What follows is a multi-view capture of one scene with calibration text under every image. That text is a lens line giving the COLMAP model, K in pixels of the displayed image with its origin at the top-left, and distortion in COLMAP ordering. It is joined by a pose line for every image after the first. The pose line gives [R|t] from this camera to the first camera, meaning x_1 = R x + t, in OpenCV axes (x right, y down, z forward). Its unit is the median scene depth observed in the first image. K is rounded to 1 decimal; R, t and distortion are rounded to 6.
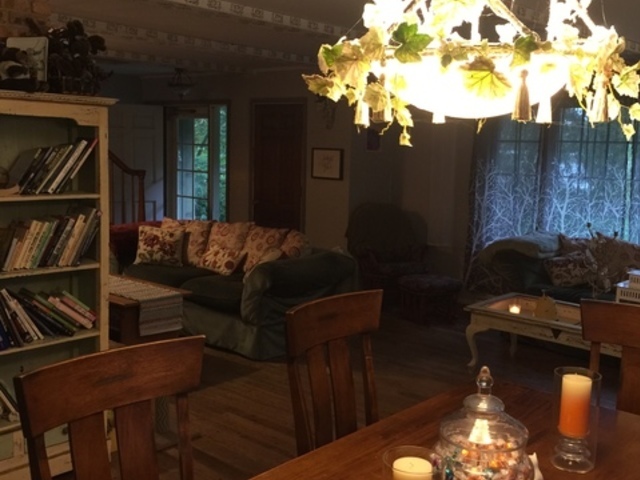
lens RADIAL K [[713.1, 0, 319.2], [0, 713.1, 239.0], [0, 0, 1]] dist [0.033034, 0.000000]
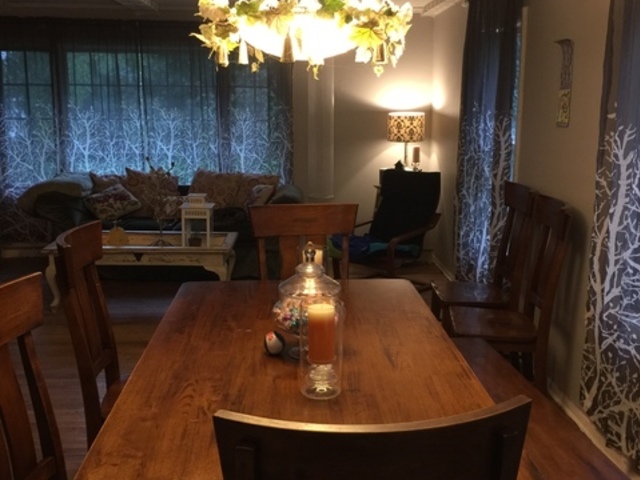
lens RADIAL K [[713.1, 0, 321.8], [0, 713.1, 239.8], [0, 0, 1]] dist [0.033034, 0.000000]
pose [[0.710600, -0.155771, 0.686136, -0.167648], [0.104405, 0.987733, 0.116115, 0.003812], [-0.695807, -0.010875, 0.718146, -0.004238]]
